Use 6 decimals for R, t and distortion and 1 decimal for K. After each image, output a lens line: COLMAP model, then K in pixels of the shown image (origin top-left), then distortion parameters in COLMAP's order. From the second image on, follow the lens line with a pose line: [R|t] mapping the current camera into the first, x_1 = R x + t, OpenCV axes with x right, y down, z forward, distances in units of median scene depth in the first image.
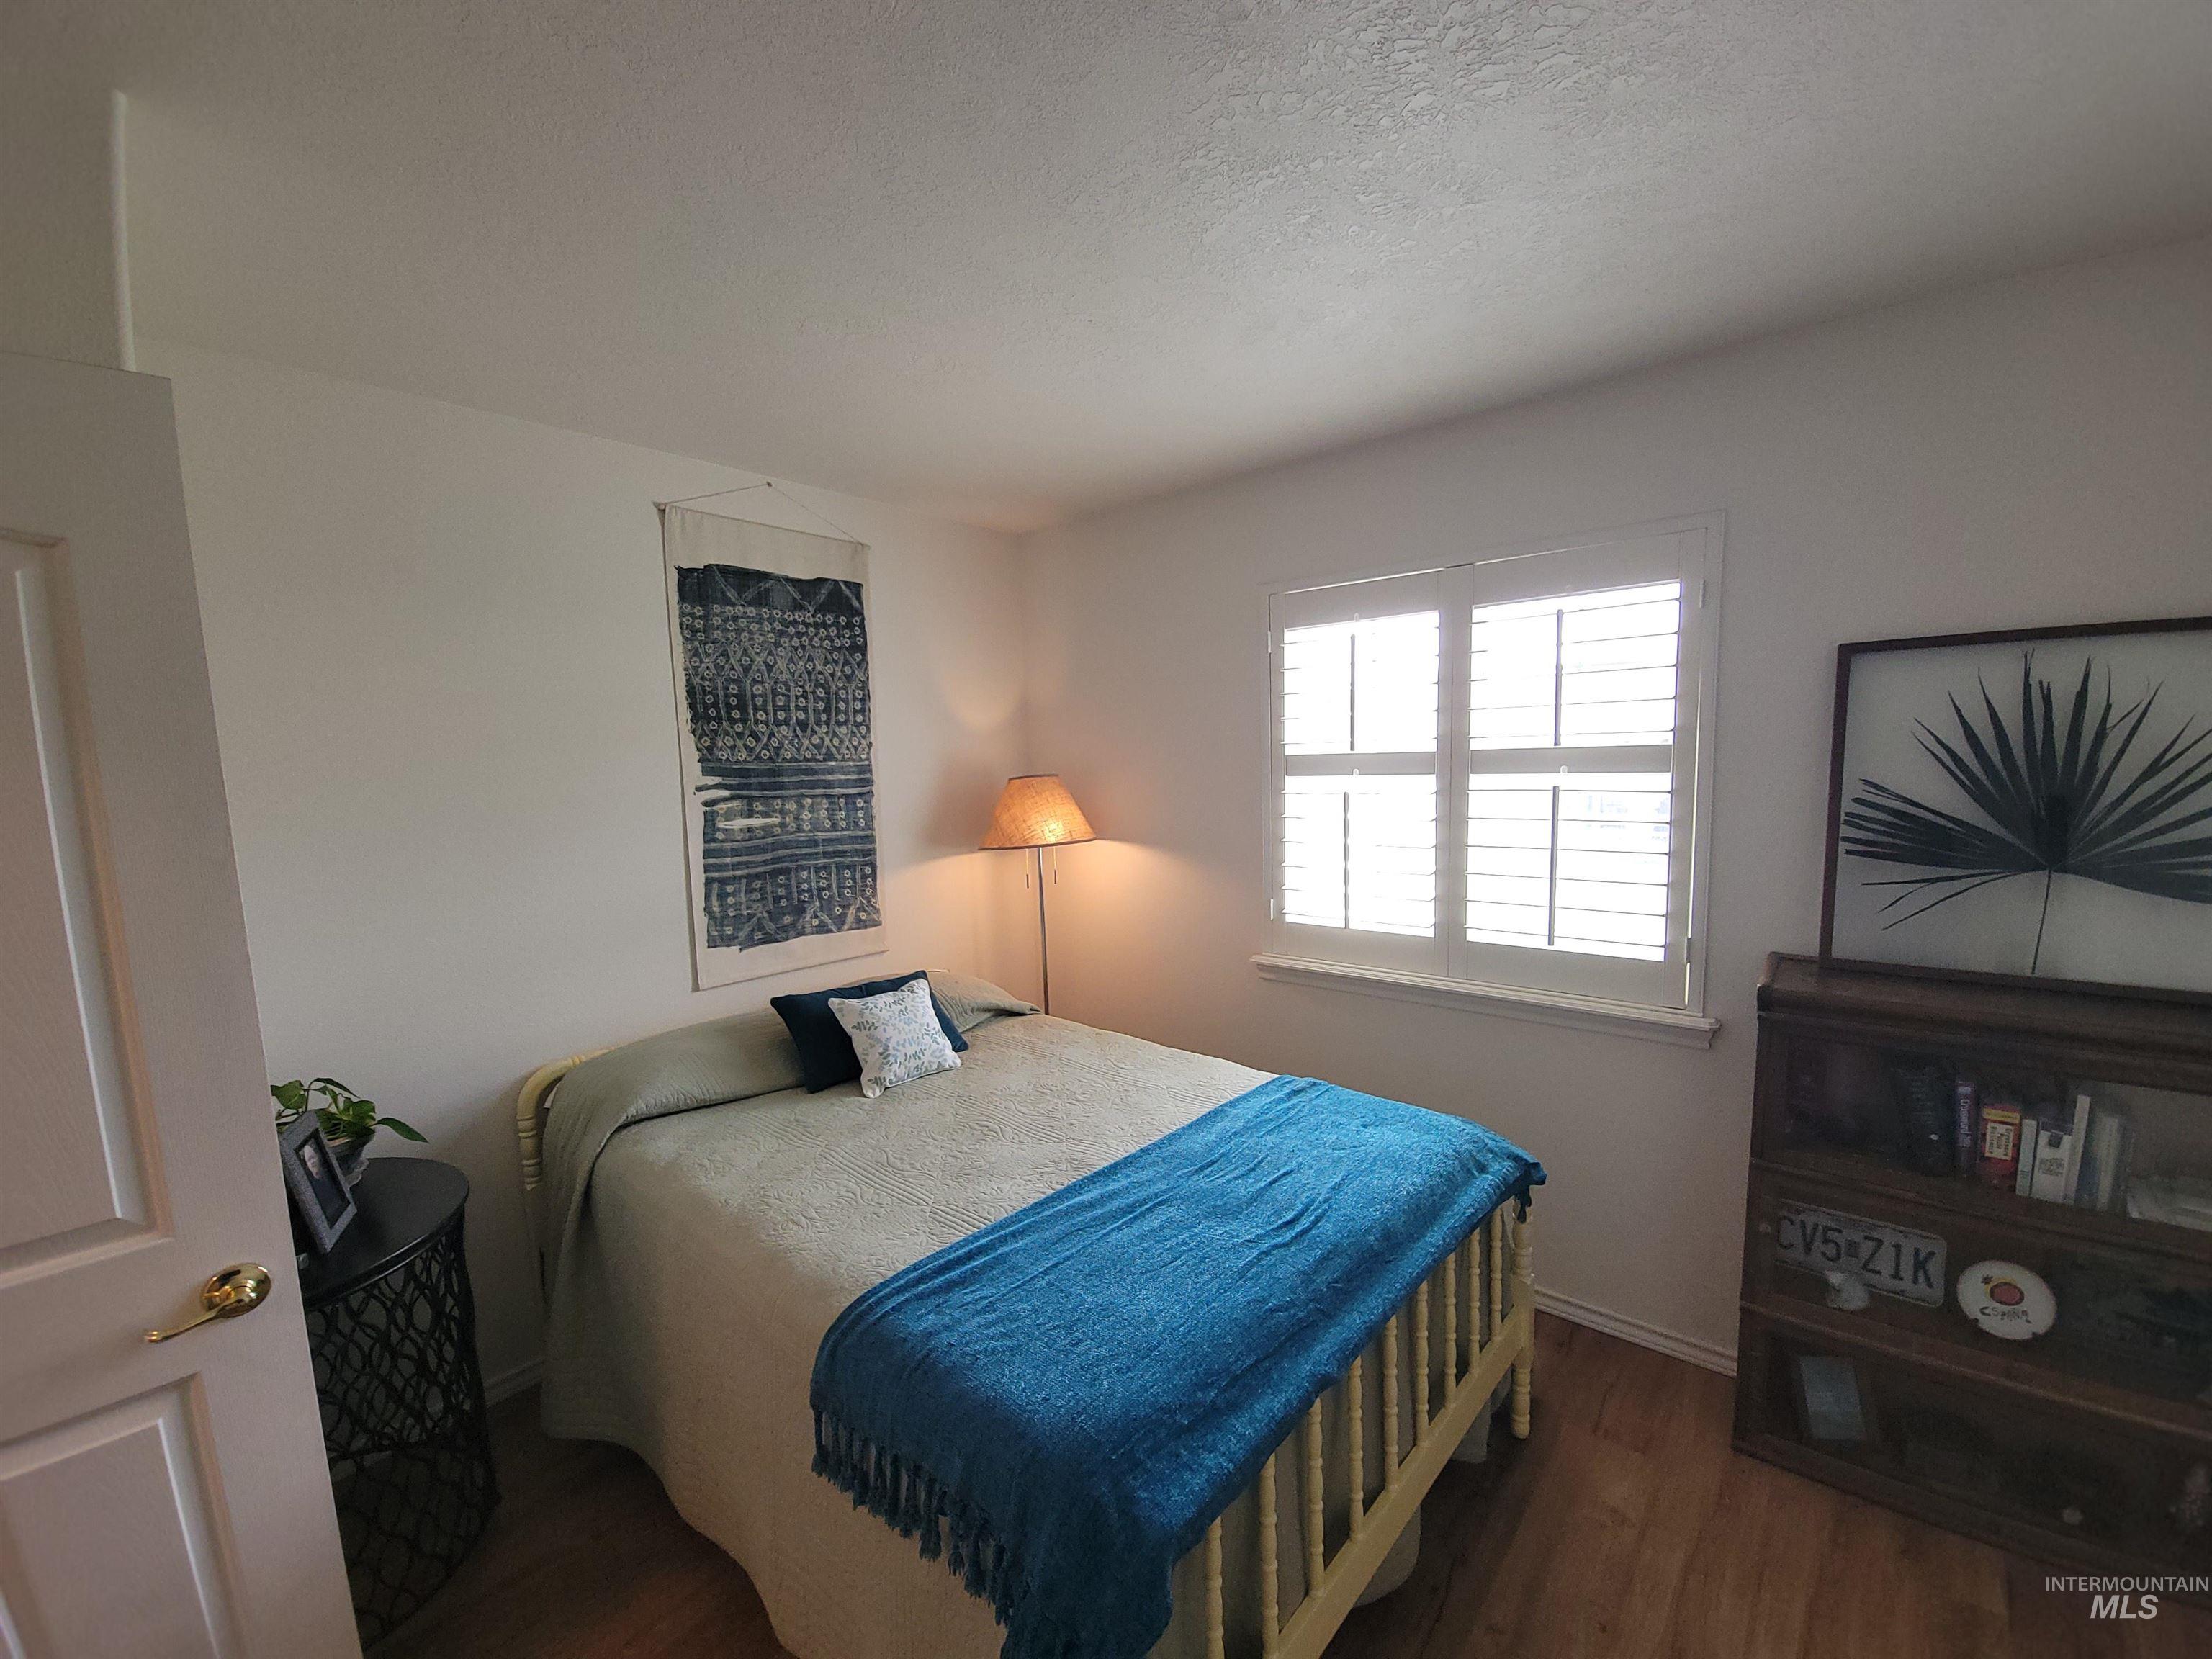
lens RADIAL K [[901.6, 0, 1104.0], [0, 901.6, 858.7], [0, 0, 1]] dist [-0.000737, -0.000706]
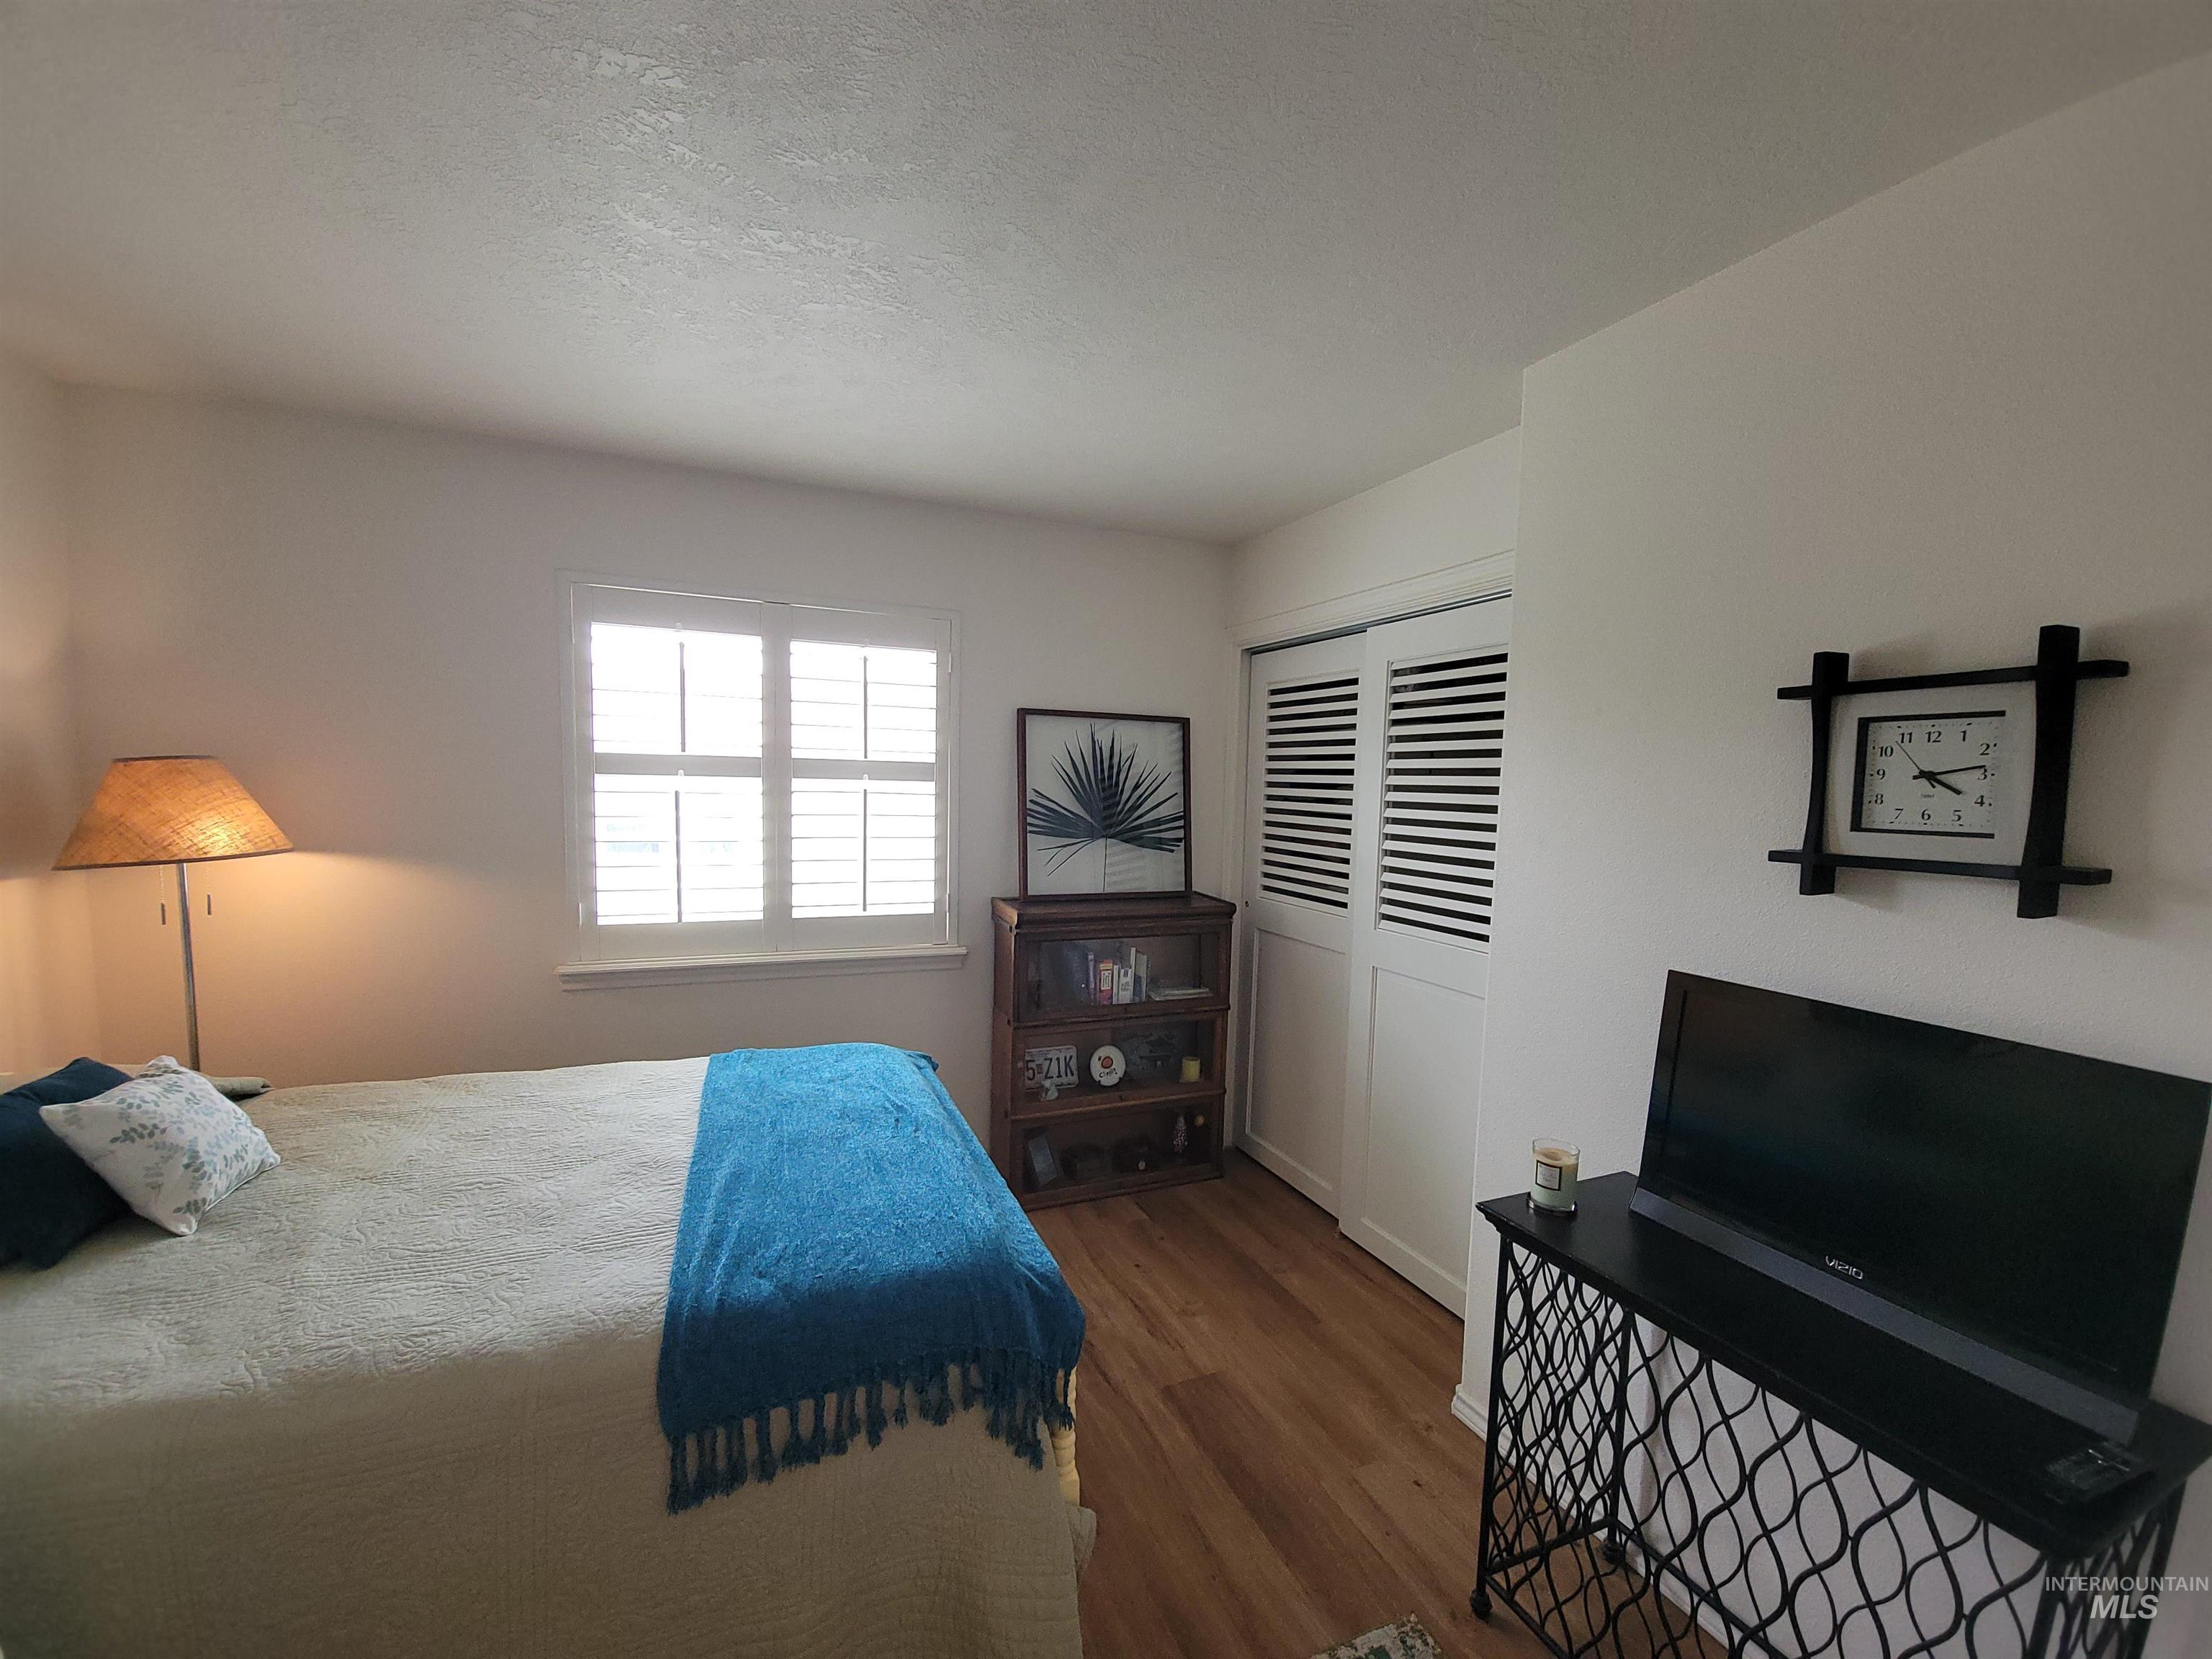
lens RADIAL K [[899.1, 0, 1102.8], [0, 899.1, 857.0], [0, 0, 1]] dist [-0.001121, -0.000151]
pose [[0.446981, -0.034653, 0.893872, -0.542685], [0.062373, 0.998025, 0.007501, 0.031345], [-0.892367, 0.052400, 0.448259, 0.112287]]
